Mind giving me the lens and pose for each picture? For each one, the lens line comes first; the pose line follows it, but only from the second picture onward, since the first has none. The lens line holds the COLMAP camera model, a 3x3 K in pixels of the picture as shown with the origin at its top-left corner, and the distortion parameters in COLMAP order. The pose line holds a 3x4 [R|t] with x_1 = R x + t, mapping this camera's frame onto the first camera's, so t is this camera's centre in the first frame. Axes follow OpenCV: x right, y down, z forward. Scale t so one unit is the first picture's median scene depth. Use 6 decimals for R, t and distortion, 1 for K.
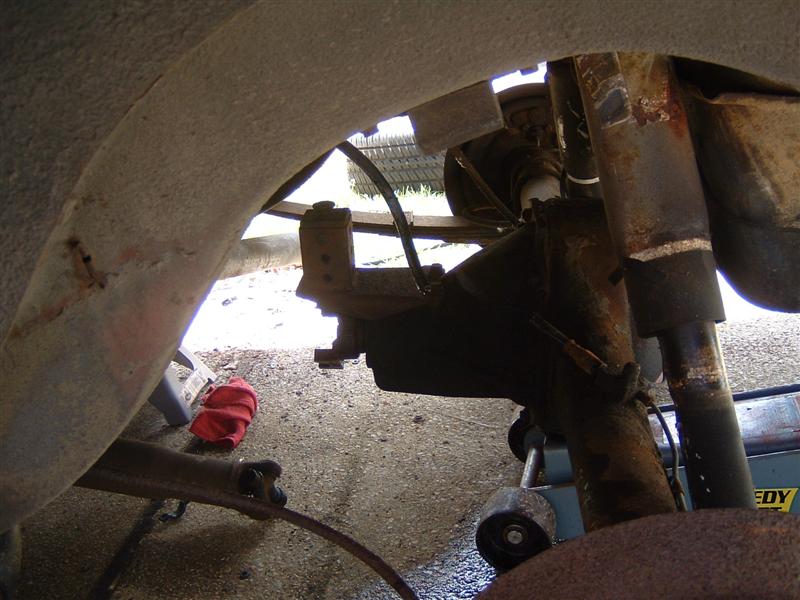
lens RADIAL K [[902.9, 0, 418.9], [0, 902.9, 300.5], [0, 0, 1]] dist [-0.126969, 0.190347]
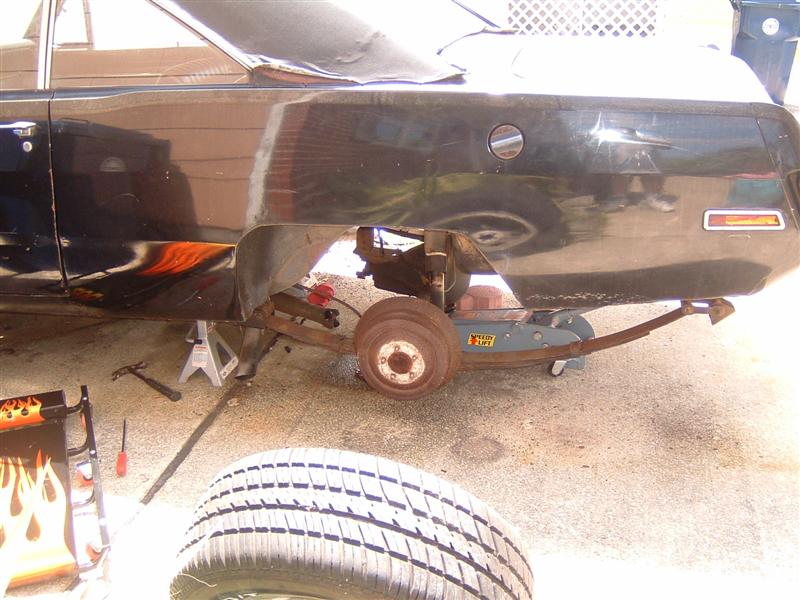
lens RADIAL K [[902.9, 0, 418.9], [0, 902.9, 300.5], [0, 0, 1]] dist [-0.126969, 0.190347]
pose [[0.984365, 0.154936, -0.083786, 0.359452], [-0.152848, 0.987769, 0.030824, 0.026051], [0.087537, -0.017536, 0.996007, -2.006923]]
